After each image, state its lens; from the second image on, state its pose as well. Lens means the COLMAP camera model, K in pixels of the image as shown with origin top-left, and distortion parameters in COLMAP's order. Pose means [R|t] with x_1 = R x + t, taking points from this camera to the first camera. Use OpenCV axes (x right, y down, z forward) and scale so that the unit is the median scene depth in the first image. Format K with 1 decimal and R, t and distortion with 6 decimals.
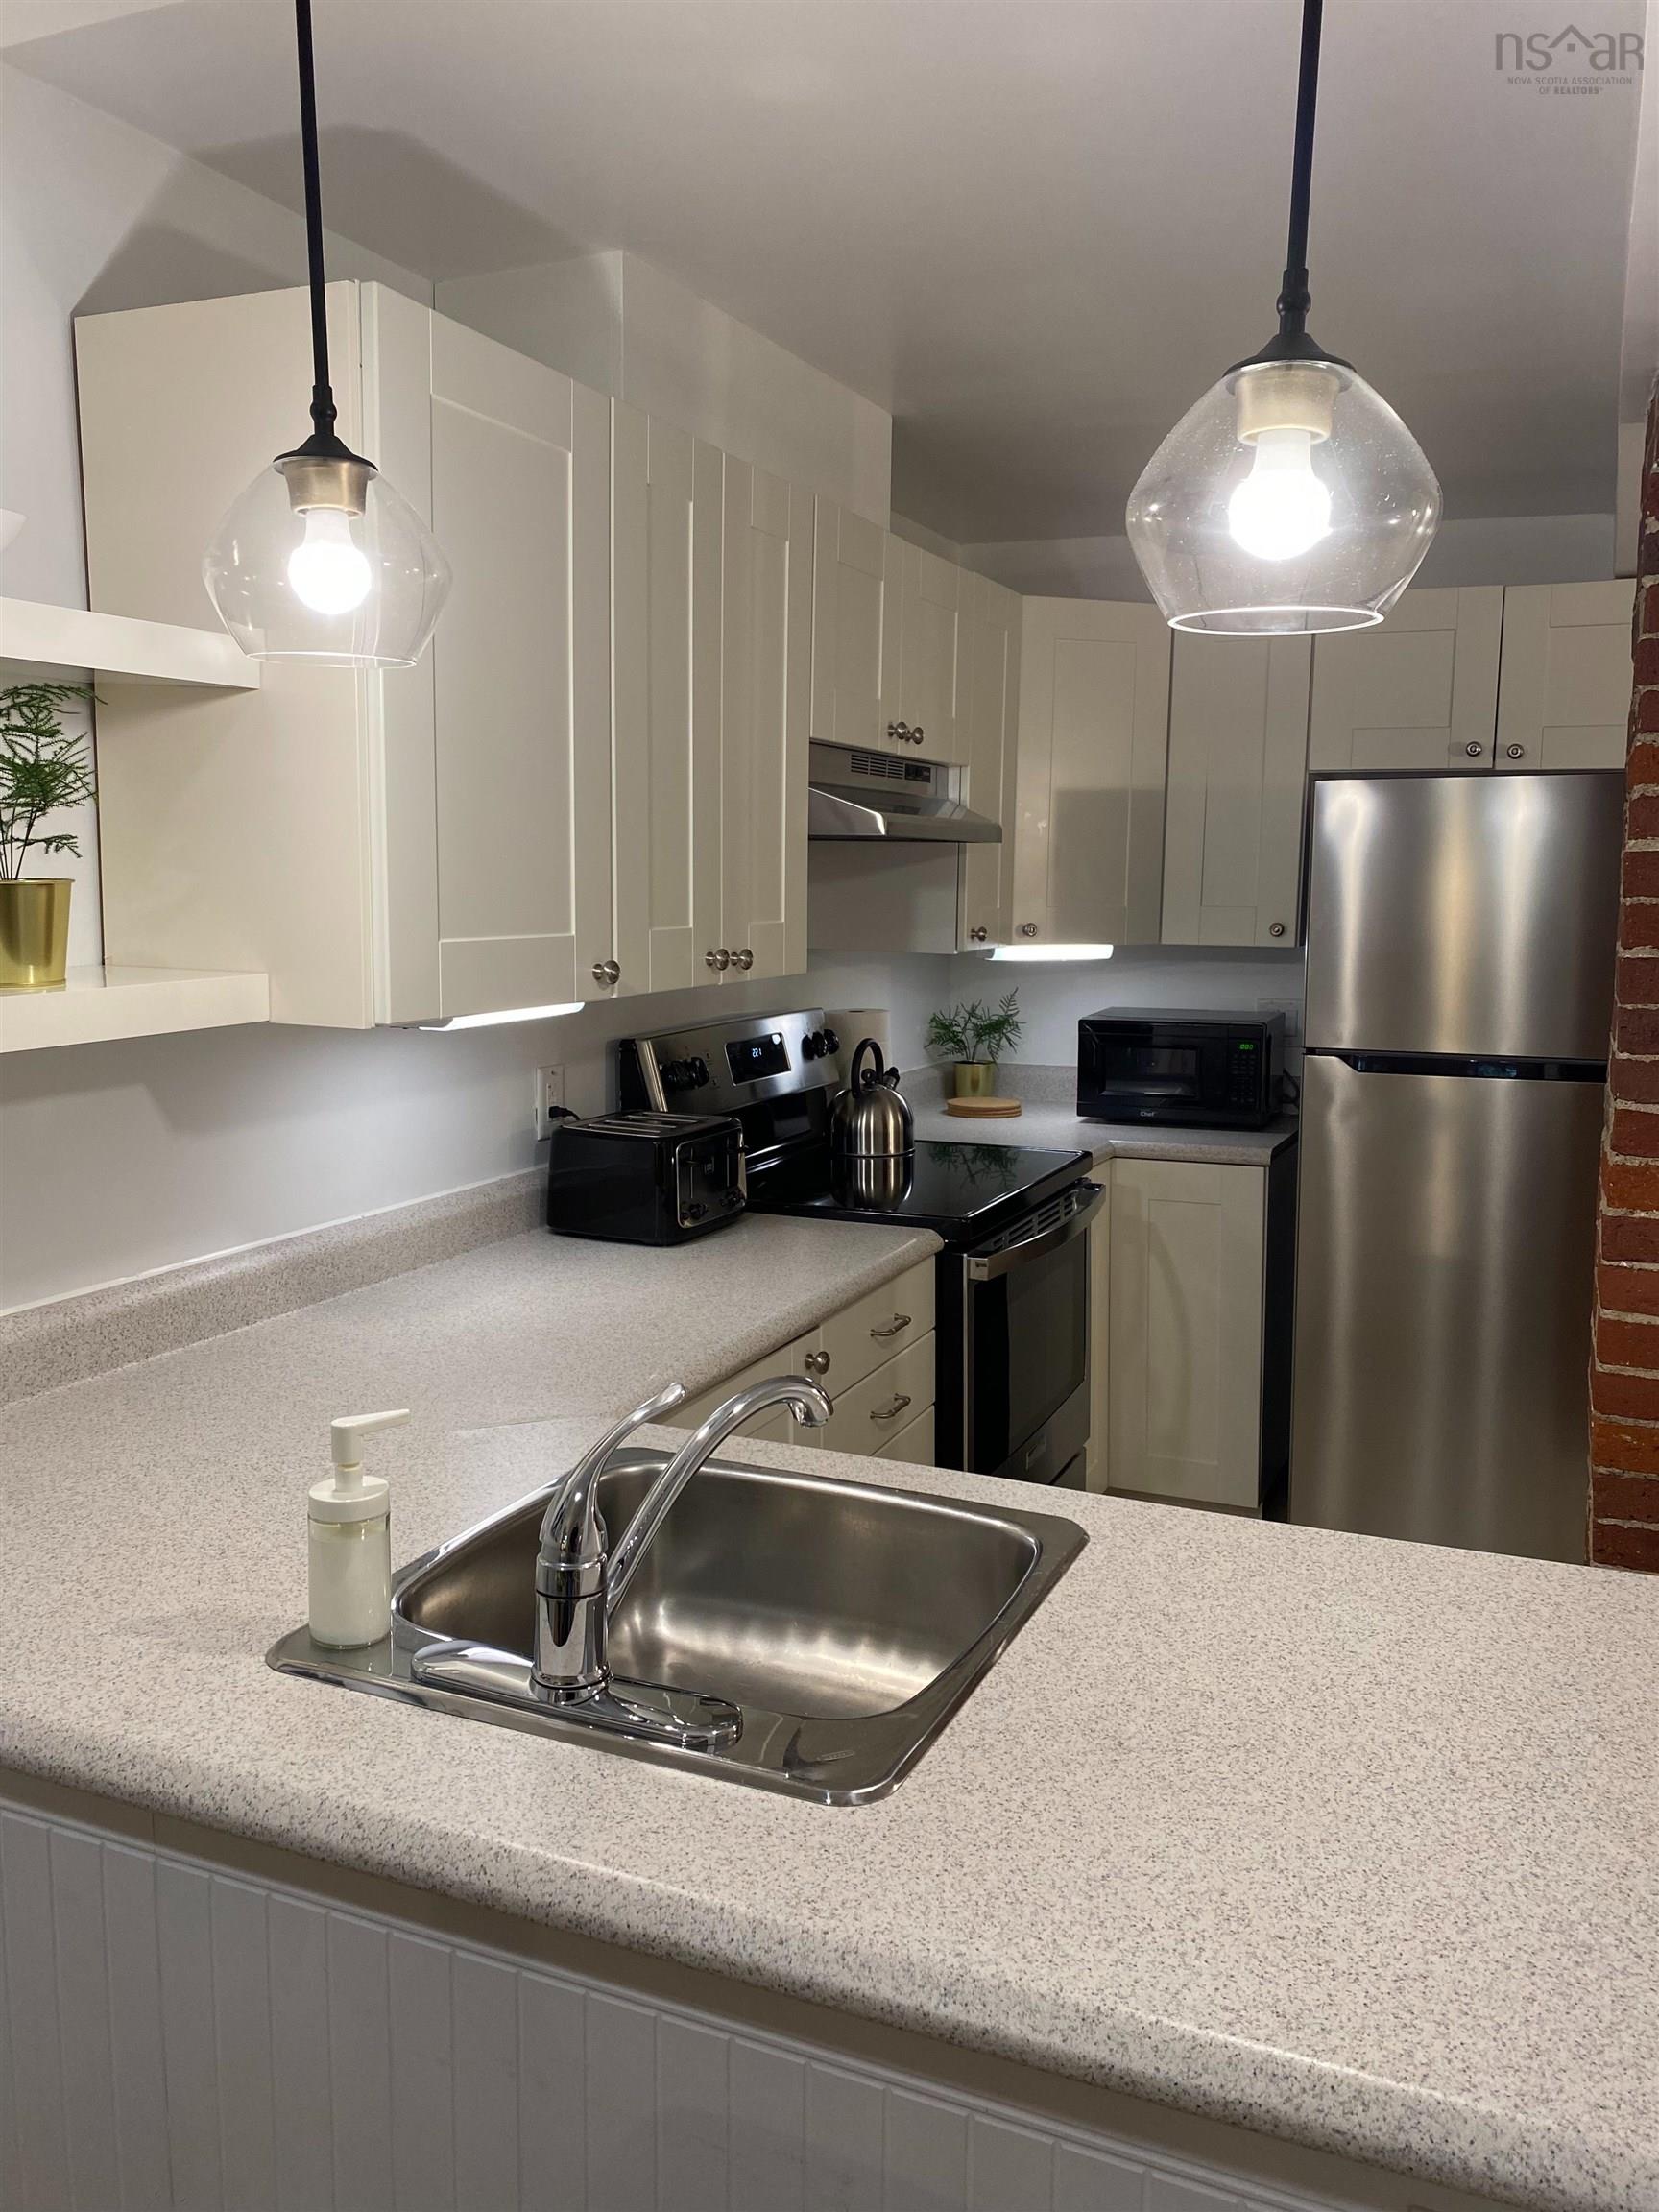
lens RADIAL K [[1696.7, 0, 841.1], [0, 1696.7, 1097.6], [0, 0, 1]] dist [0.000809, 0.004056]
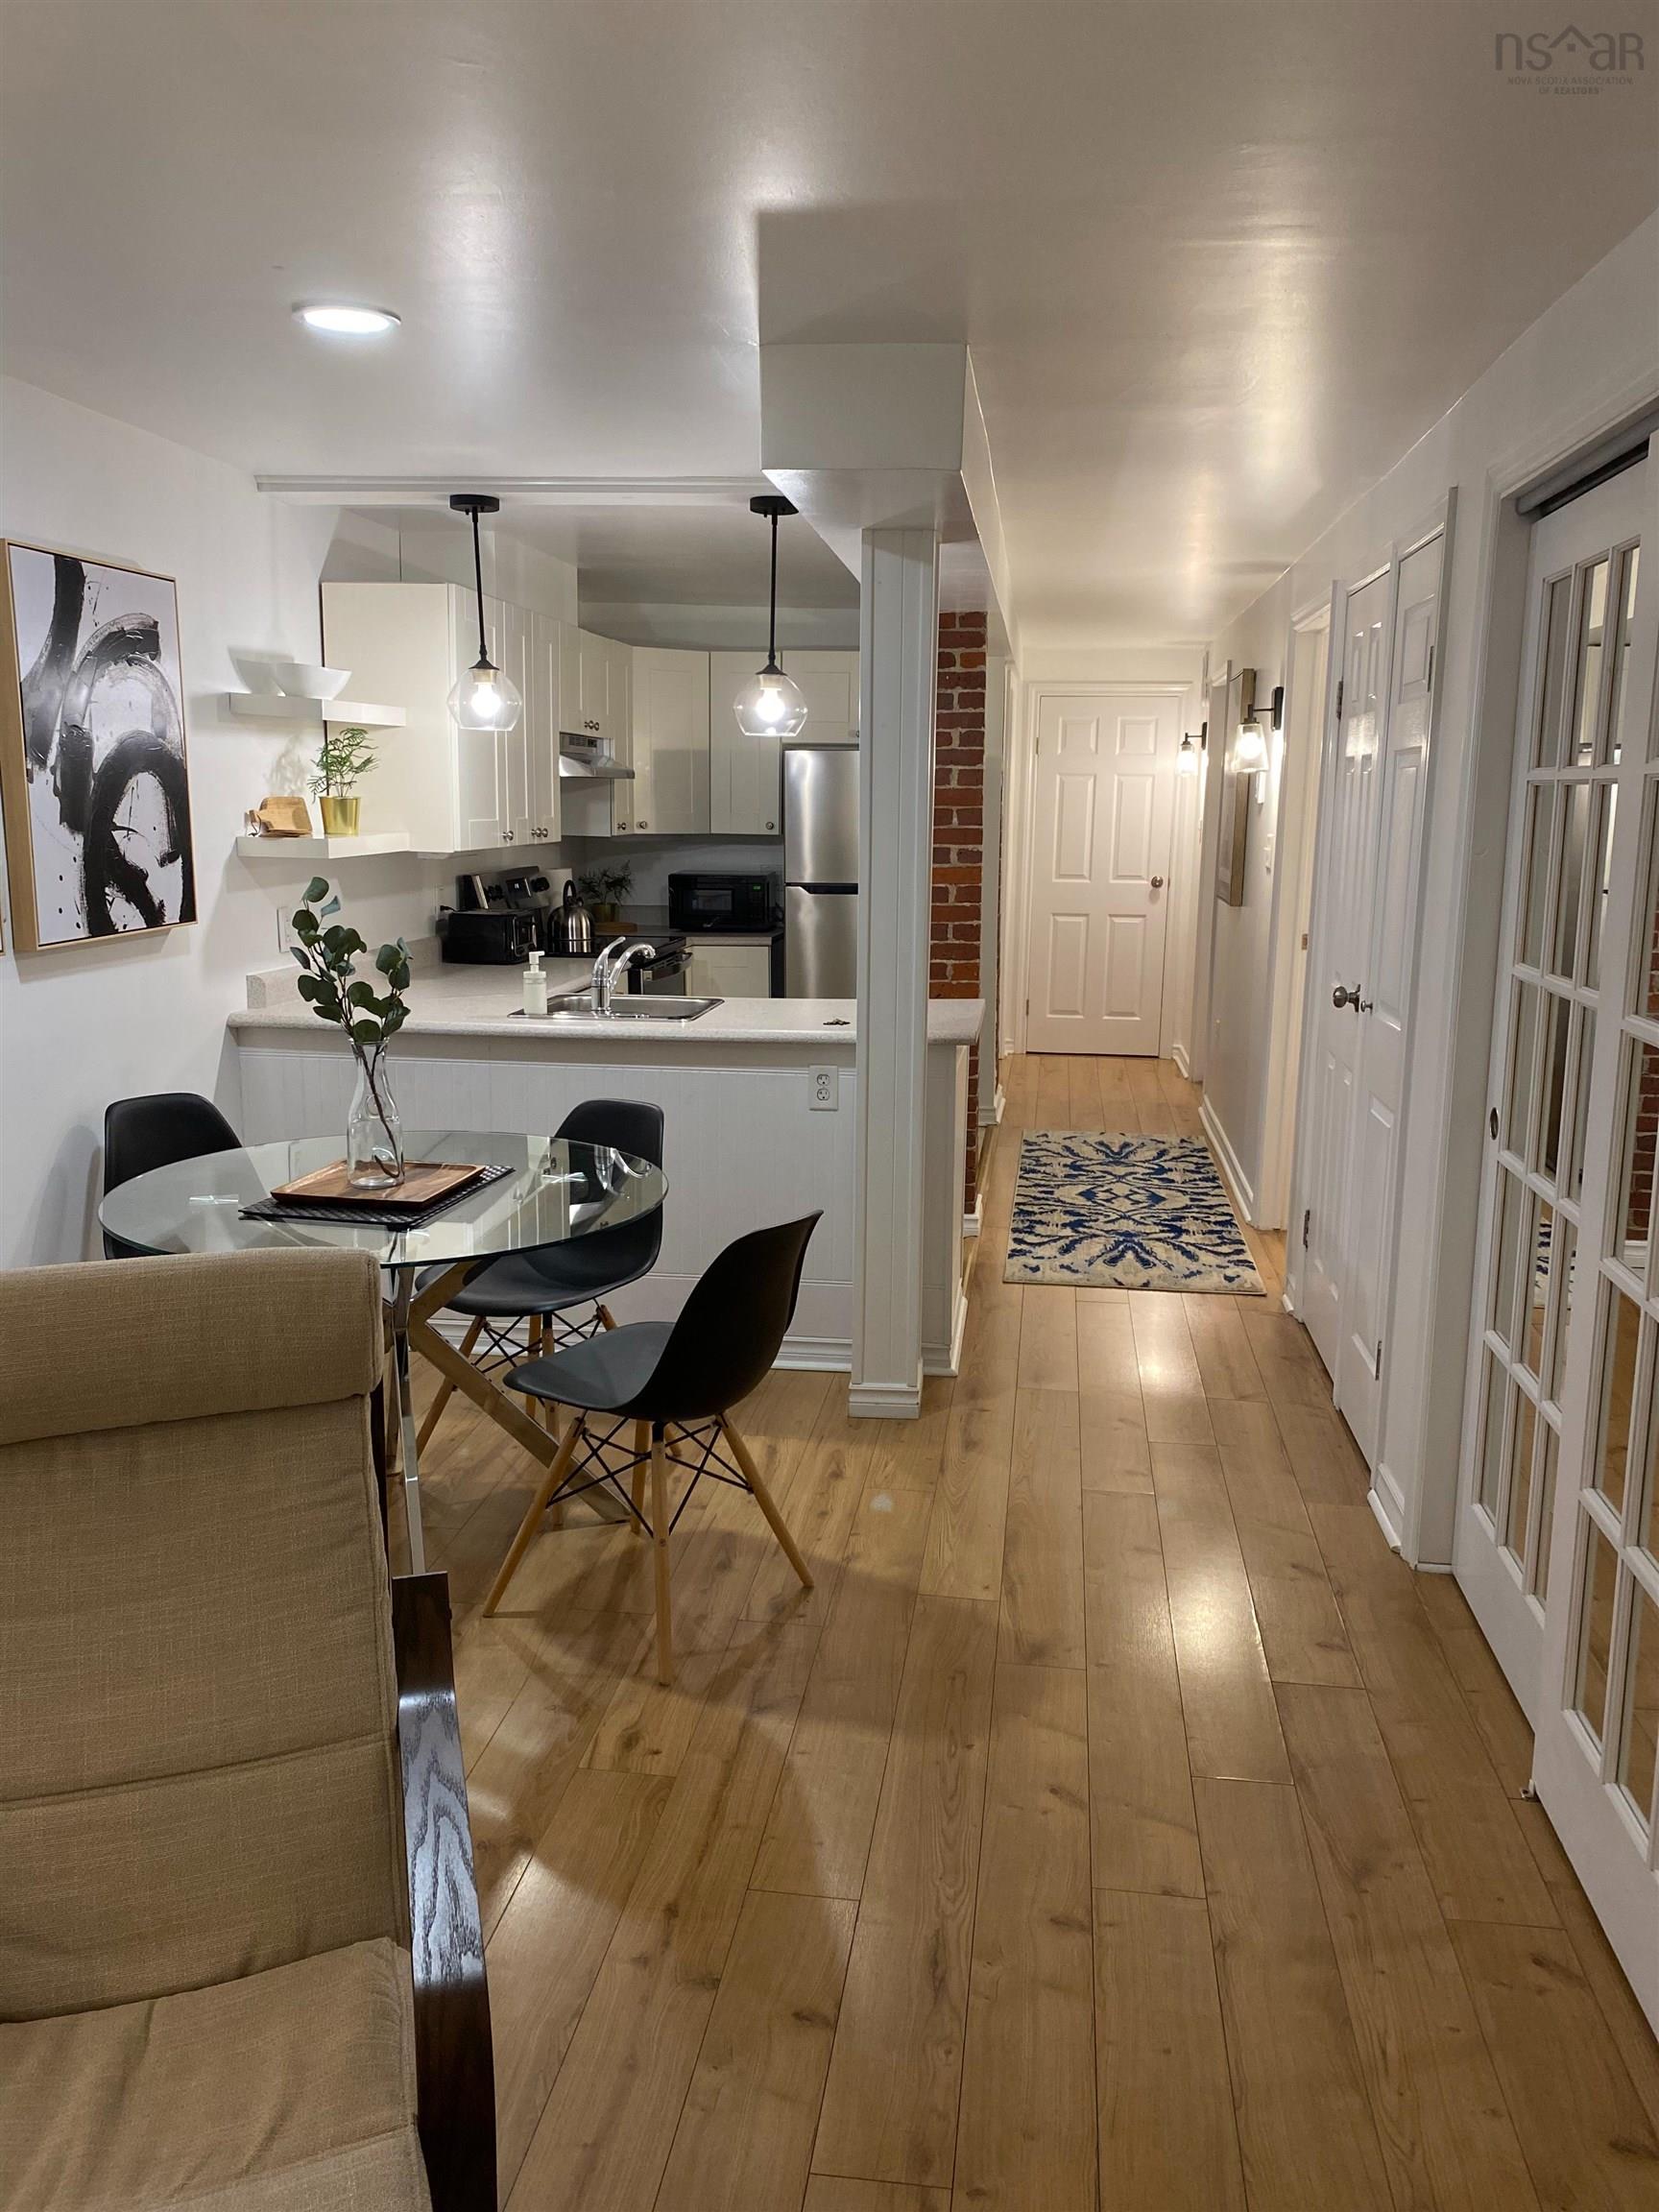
lens RADIAL K [[1696.7, 0, 841.1], [0, 1696.7, 1097.6], [0, 0, 1]] dist [0.000809, 0.004056]
pose [[0.956820, -0.050829, 0.286204, -0.266568], [0.037200, 0.997909, 0.052862, 0.129023], [-0.288292, -0.039933, 0.956710, -1.003993]]
